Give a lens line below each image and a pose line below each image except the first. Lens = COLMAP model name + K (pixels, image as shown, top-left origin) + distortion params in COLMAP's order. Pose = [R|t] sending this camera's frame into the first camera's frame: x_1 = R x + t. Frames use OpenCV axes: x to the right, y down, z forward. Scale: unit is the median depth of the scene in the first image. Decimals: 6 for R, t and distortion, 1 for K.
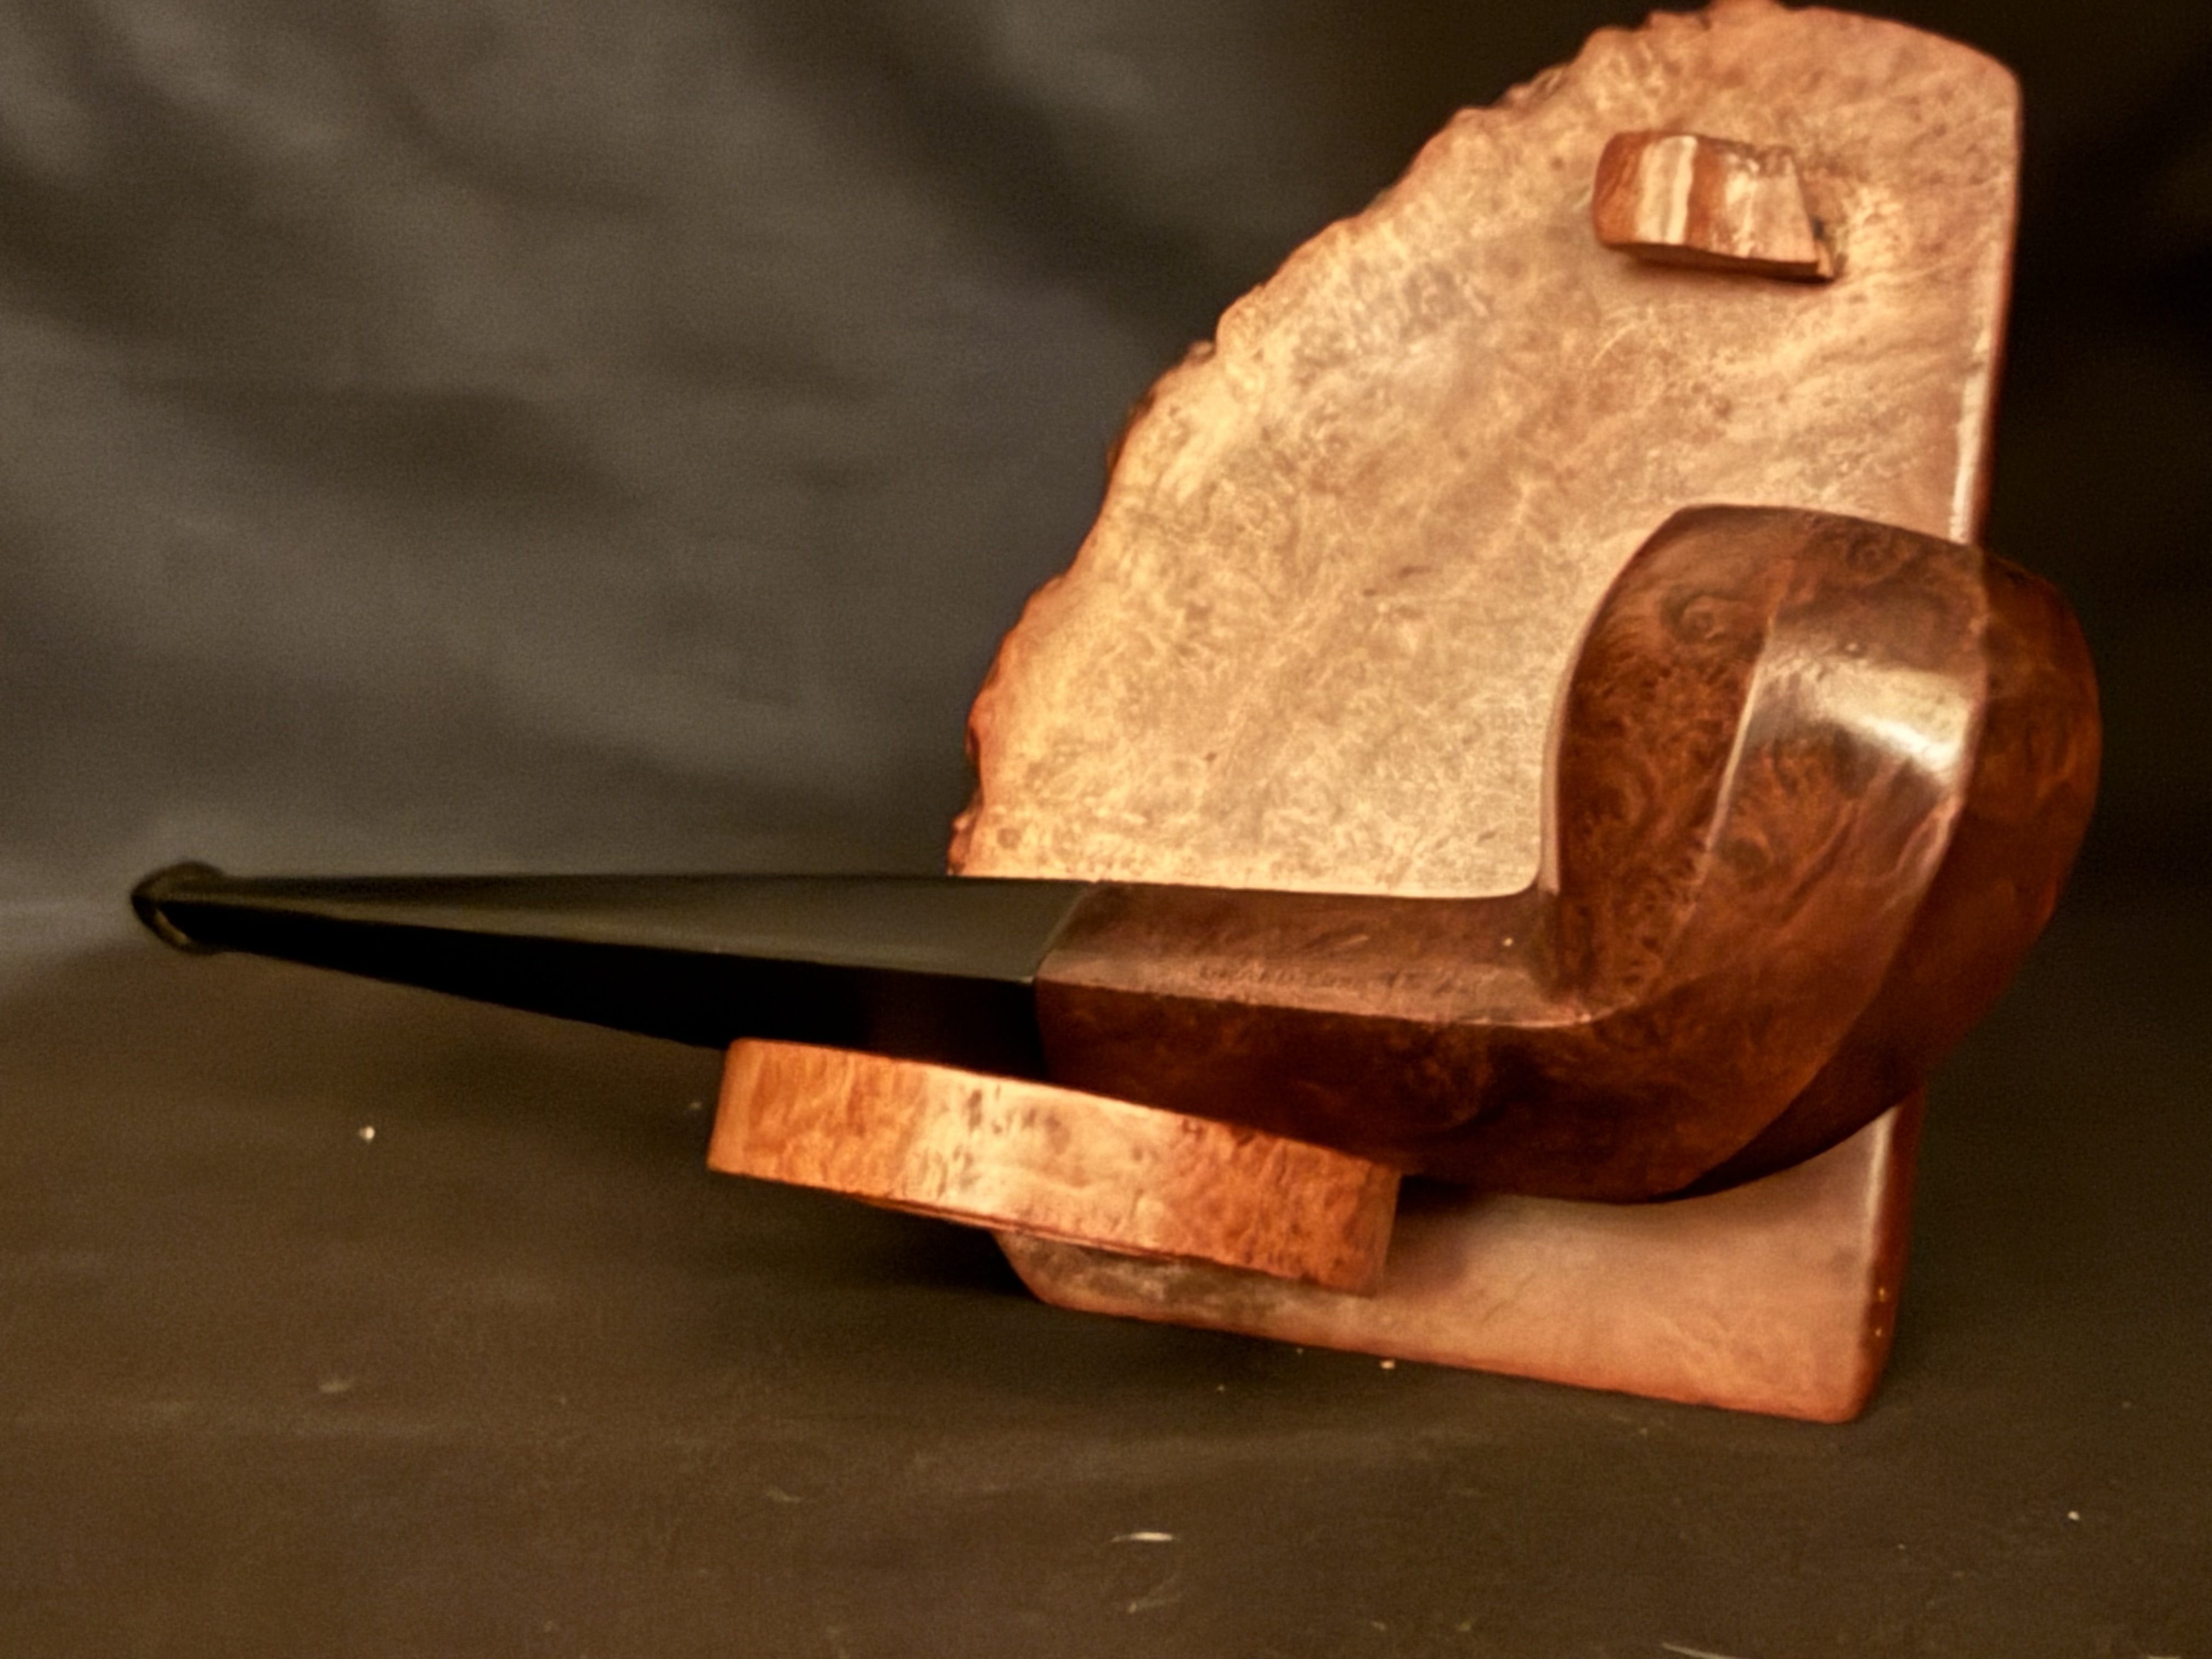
lens RADIAL K [[4100.5, 0, 1106.0], [0, 4100.5, 829.5], [0, 0, 1]] dist [0.080357, -0.024210]
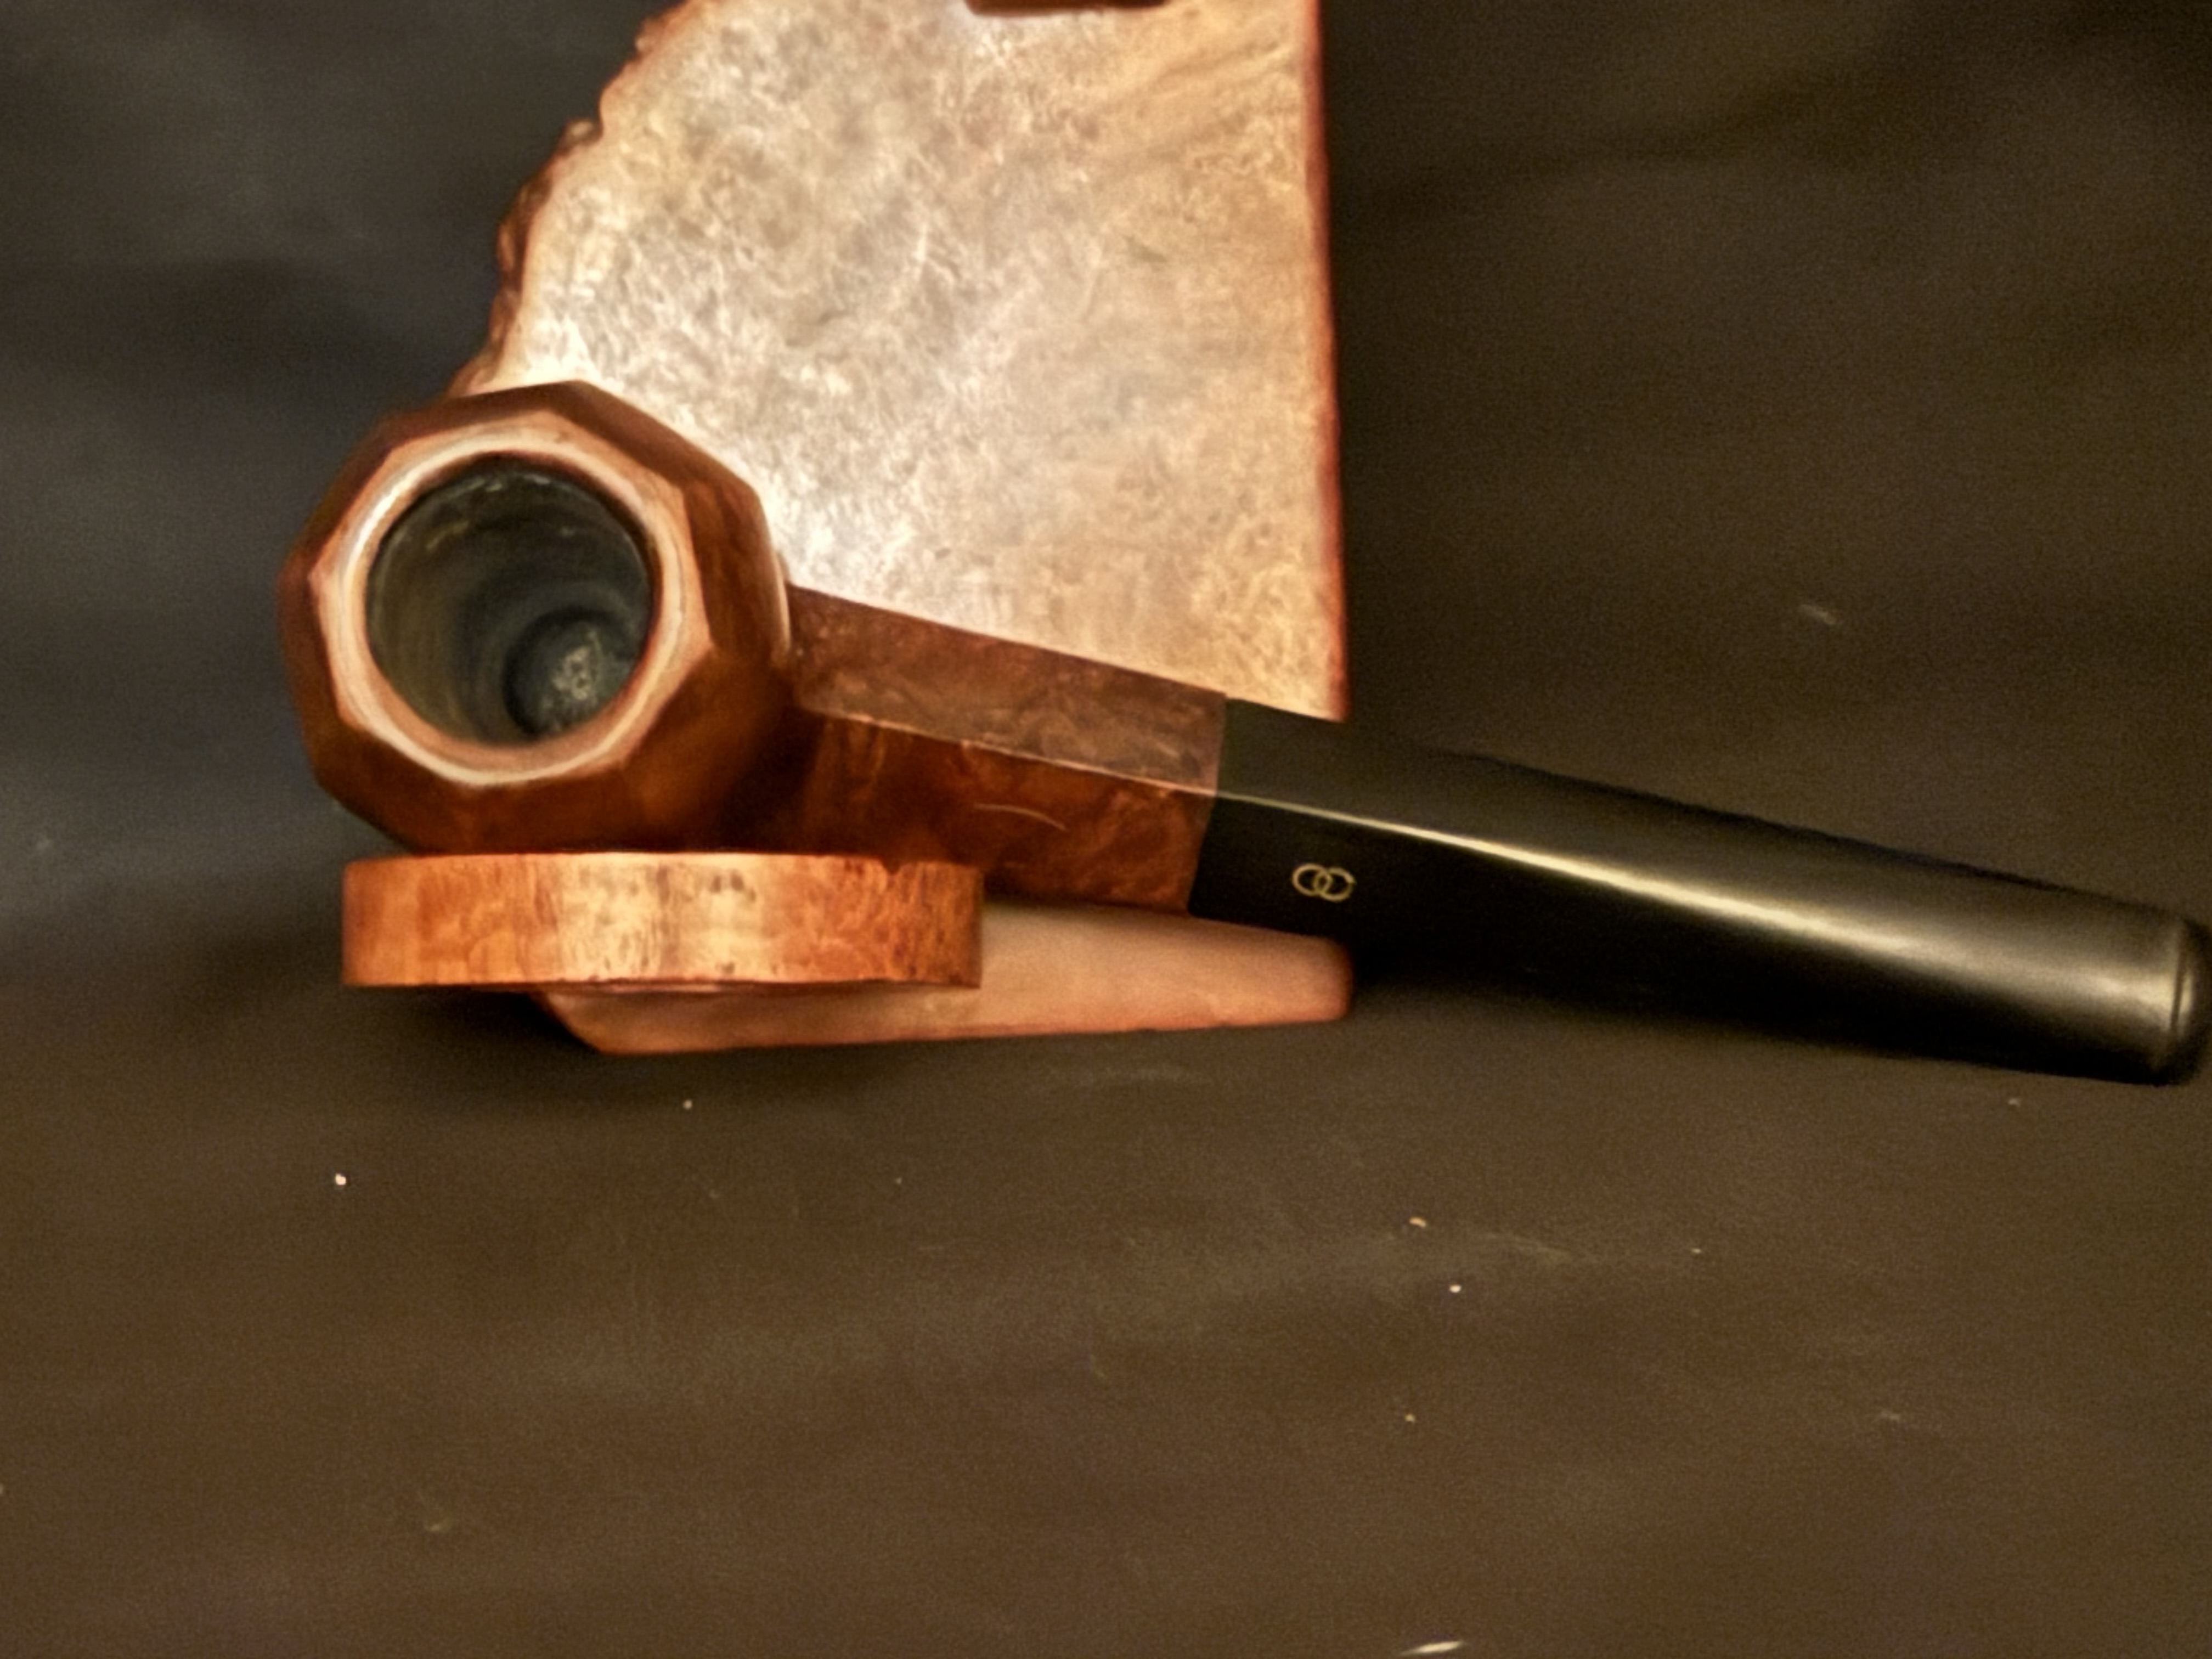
lens RADIAL K [[4478.1, 0, 1106.0], [0, 4478.1, 829.5], [0, 0, 1]] dist [0.099184, 0.211186]
pose [[0.932893, -0.177058, 0.313625, -0.248919], [0.148023, 0.982358, 0.114292, -0.054912], [-0.328329, -0.060198, 0.942643, -0.132160]]
